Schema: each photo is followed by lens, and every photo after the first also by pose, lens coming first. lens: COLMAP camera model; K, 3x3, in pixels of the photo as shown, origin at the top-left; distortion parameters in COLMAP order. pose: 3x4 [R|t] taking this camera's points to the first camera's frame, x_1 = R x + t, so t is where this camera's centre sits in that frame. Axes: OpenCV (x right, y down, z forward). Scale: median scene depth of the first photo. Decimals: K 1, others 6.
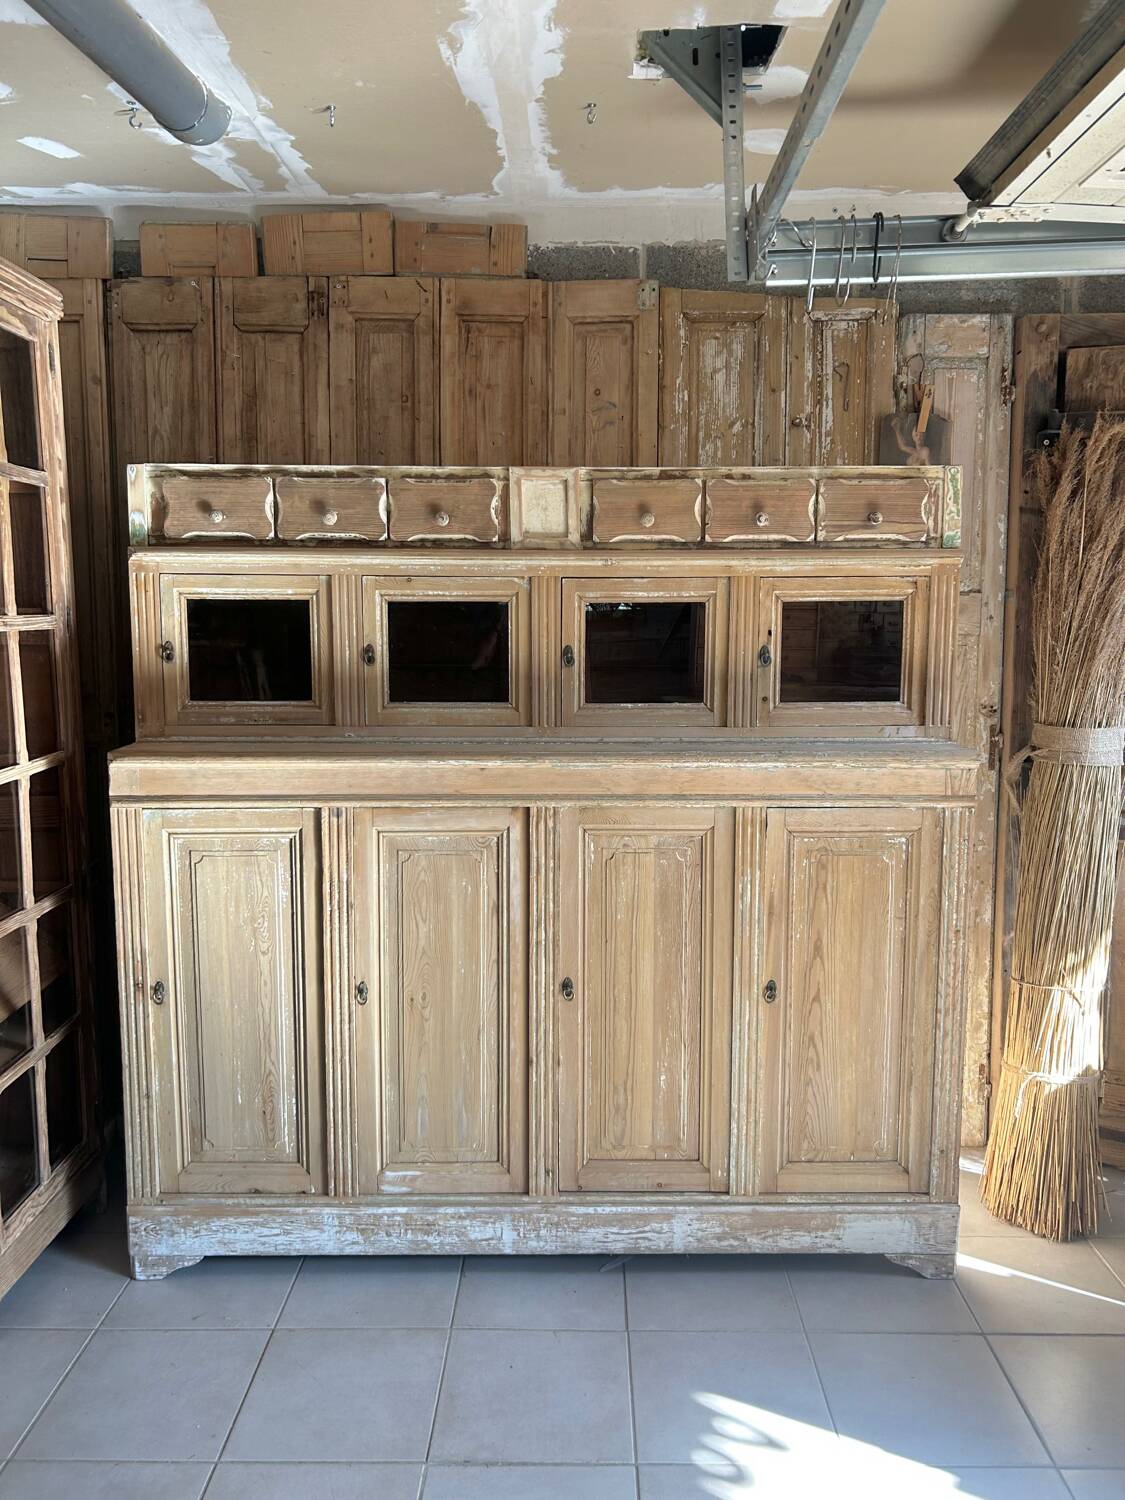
lens RADIAL K [[1142.5, 0, 577.8], [0, 1142.5, 751.8], [0, 0, 1]] dist [0.049356, -0.048956]
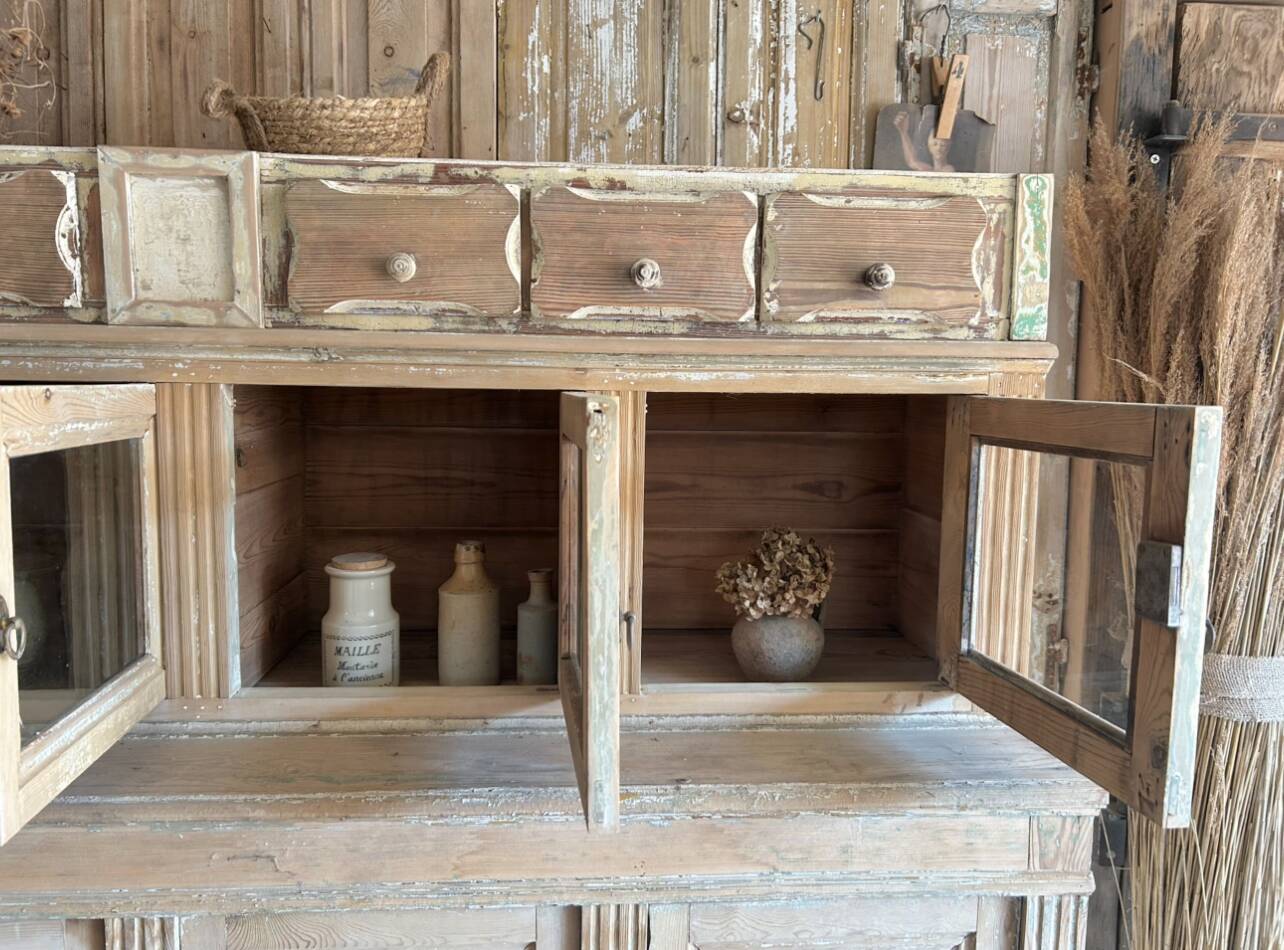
lens RADIAL K [[979.0, 0, 648.8], [0, 979.0, 483.3], [0, 0, 1]] dist [0.035987, -0.043293]
pose [[0.997853, 0.007583, 0.065052, 0.133969], [-0.006963, 0.999928, -0.009760, -0.110142], [-0.065122, 0.009286, 0.997834, 0.586198]]
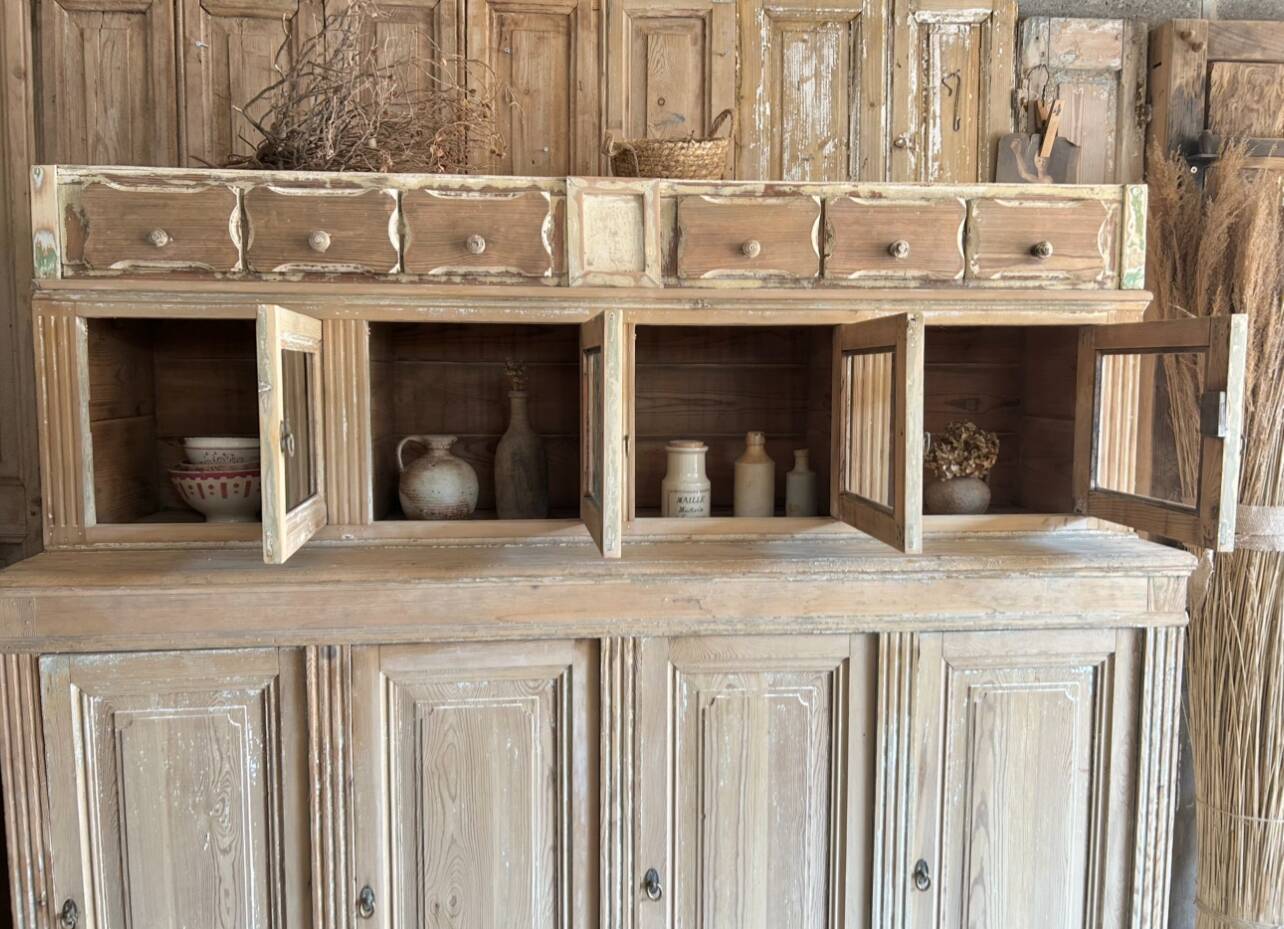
lens RADIAL K [[977.6, 0, 646.4], [0, 977.6, 463.2], [0, 0, 1]] dist [0.043314, -0.049038]
pose [[0.996669, -0.007175, 0.081240, -0.060637], [0.009228, 0.999647, -0.024921, -0.045118], [-0.081032, 0.025587, 0.996383, 0.359833]]
